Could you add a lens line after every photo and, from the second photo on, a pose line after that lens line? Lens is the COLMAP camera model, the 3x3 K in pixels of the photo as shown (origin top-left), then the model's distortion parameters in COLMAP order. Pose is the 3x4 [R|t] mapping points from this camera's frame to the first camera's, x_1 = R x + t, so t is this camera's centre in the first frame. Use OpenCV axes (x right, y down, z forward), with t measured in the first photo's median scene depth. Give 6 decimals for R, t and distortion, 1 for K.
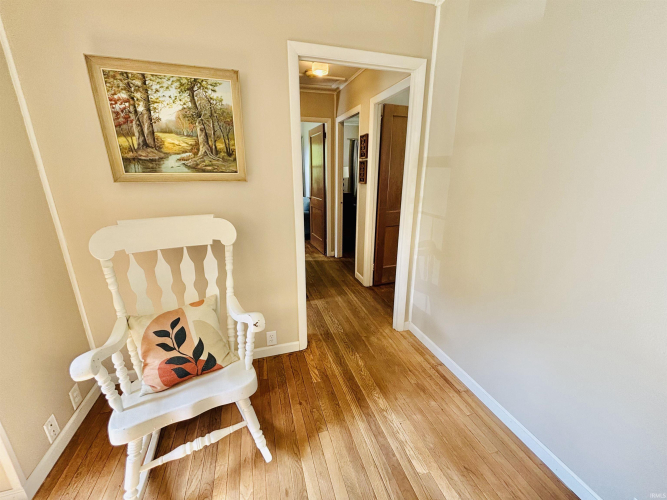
lens RADIAL K [[267.4, 0, 332.4], [0, 267.4, 248.9], [0, 0, 1]] dist [-0.002375, -0.000336]
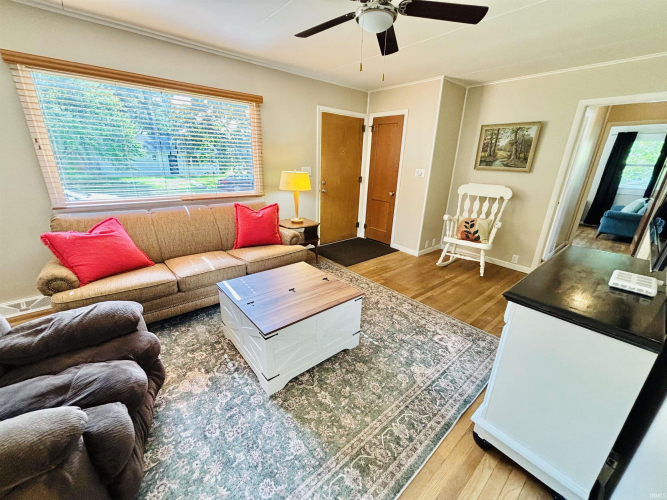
lens RADIAL K [[267.4, 0, 332.4], [0, 267.4, 248.9], [0, 0, 1]] dist [-0.002375, -0.000336]
pose [[0.389494, 0.305984, -0.868717, 1.164998], [-0.287128, 0.936537, 0.201136, 0.355081], [0.875130, 0.171091, 0.452632, -1.278928]]
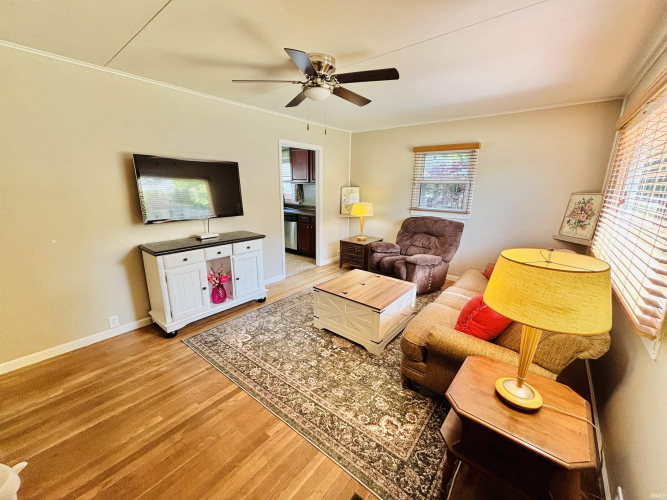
lens RADIAL K [[267.4, 0, 332.4], [0, 267.4, 248.9], [0, 0, 1]] dist [-0.002375, -0.000336]
pose [[-0.550105, -0.205171, 0.809499, -1.356338], [0.222969, 0.898074, 0.379142, -0.118436], [-0.804779, 0.389061, -0.448288, 0.101242]]
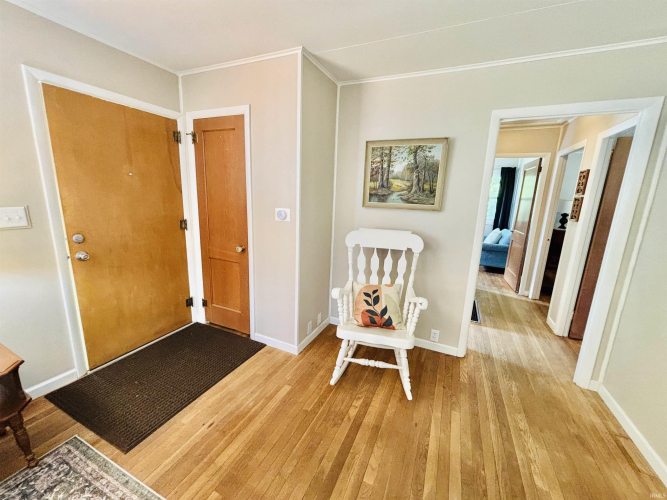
lens RADIAL K [[267.7, 0, 330.3], [0, 267.7, 250.8], [0, 0, 1]] dist [0.001670, -0.000347]
pose [[0.741876, 0.164556, -0.650032, 0.214073], [-0.222626, 0.974877, -0.007290, 0.091557], [0.632501, 0.150122, 0.759872, -0.419185]]
